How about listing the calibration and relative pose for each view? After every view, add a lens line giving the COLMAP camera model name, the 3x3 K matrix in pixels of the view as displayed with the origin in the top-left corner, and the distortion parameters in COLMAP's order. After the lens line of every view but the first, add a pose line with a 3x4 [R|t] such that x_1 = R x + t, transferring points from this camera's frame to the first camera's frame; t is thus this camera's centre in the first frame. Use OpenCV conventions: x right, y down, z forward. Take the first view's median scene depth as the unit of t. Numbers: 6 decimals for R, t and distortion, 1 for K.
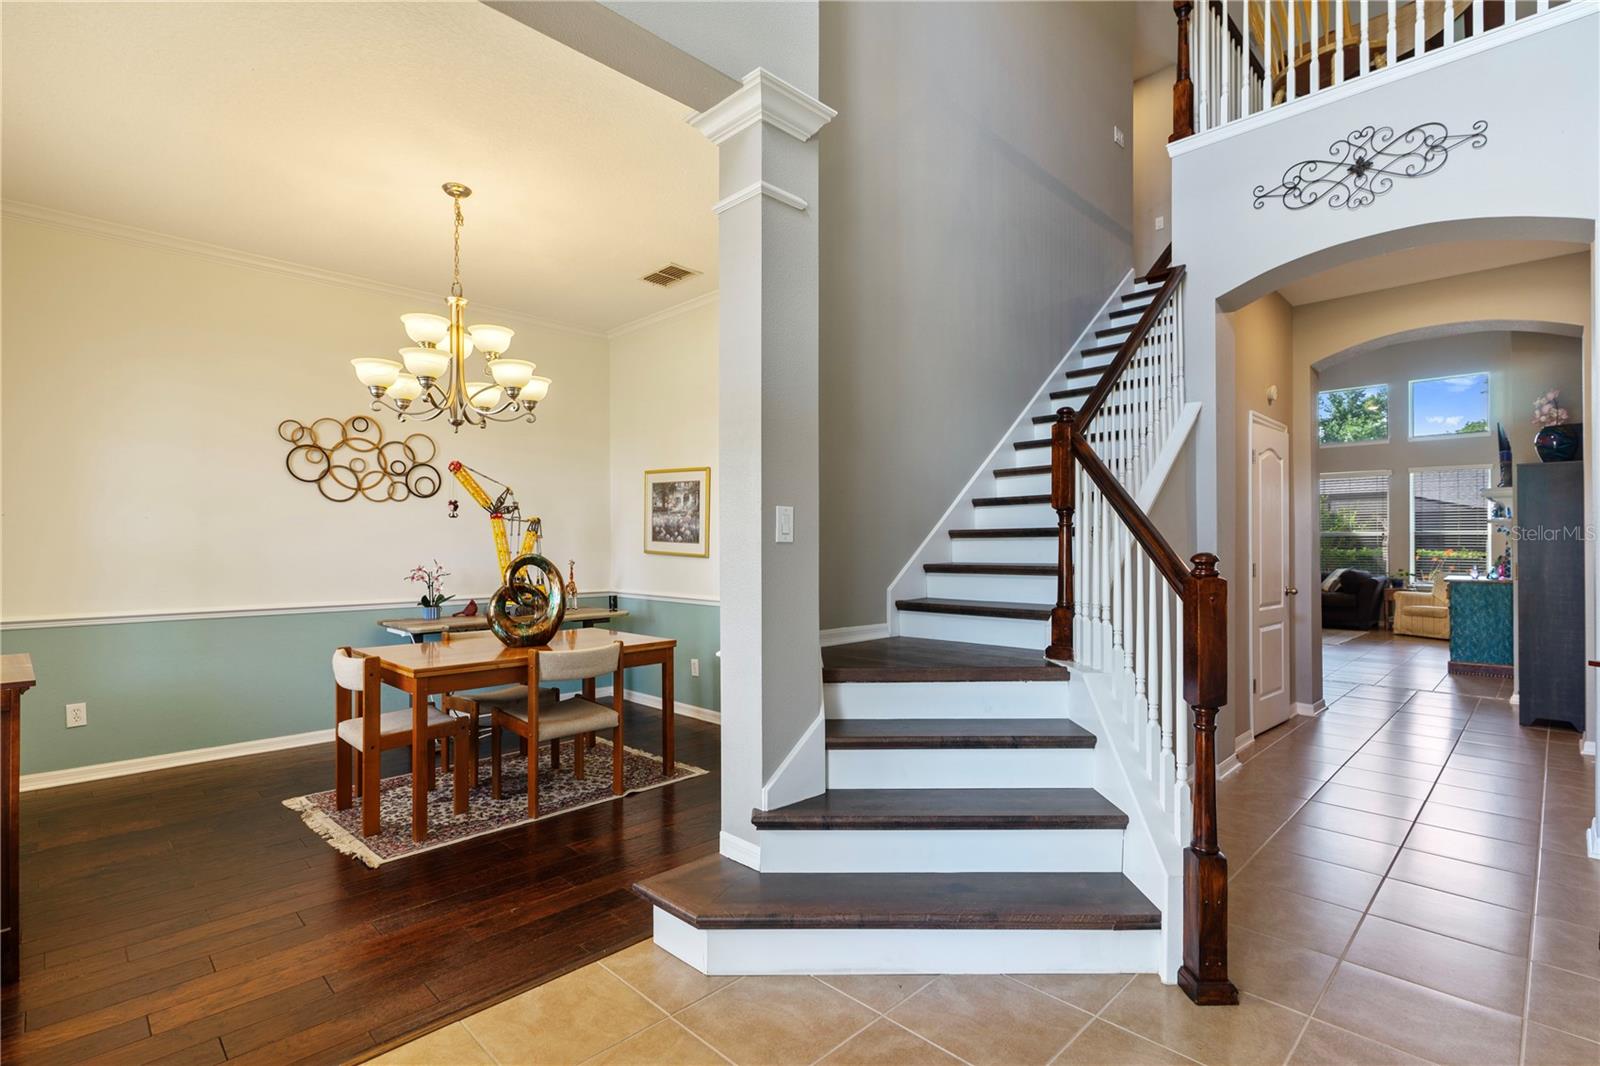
lens RADIAL K [[764.3, 0, 801.7], [0, 764.3, 541.2], [0, 0, 1]] dist [0.004837, -0.000409]
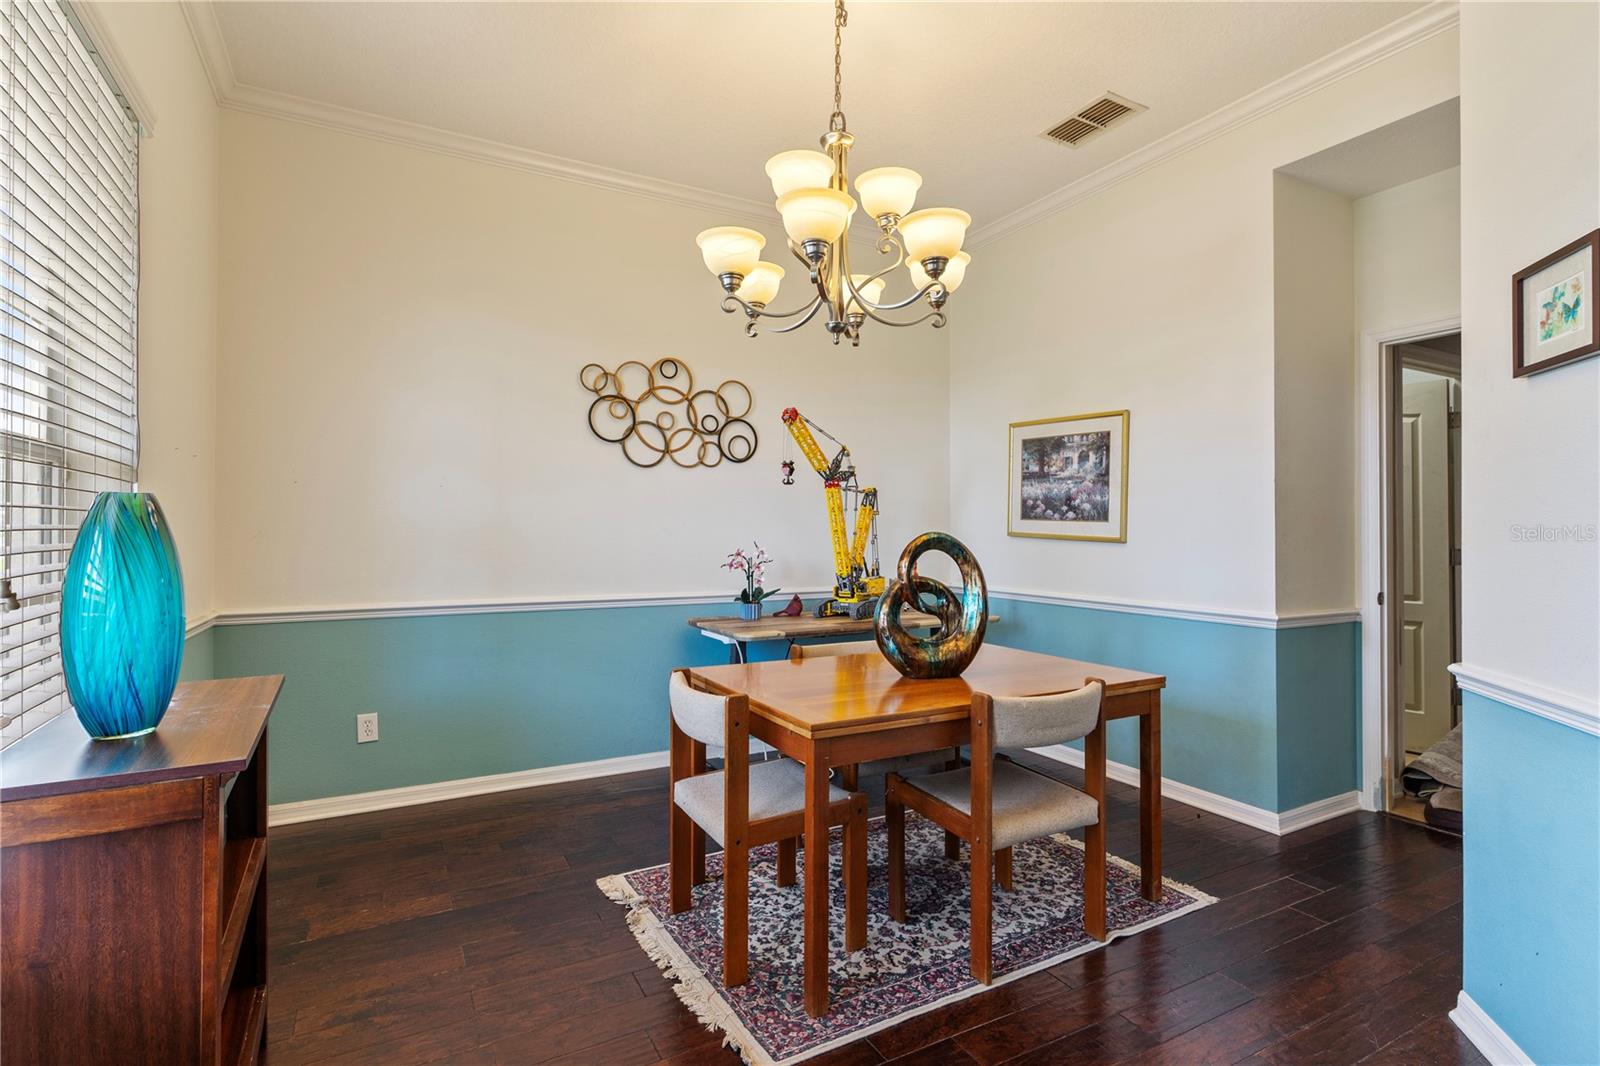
lens RADIAL K [[764.3, 0, 797.0], [0, 764.3, 526.8], [0, 0, 1]] dist [0.004837, -0.000409]
pose [[0.960768, 0.003286, -0.277335, -0.276256], [-0.004355, 0.999985, -0.003240, 0.014126], [0.277320, 0.004320, 0.960768, 0.336494]]
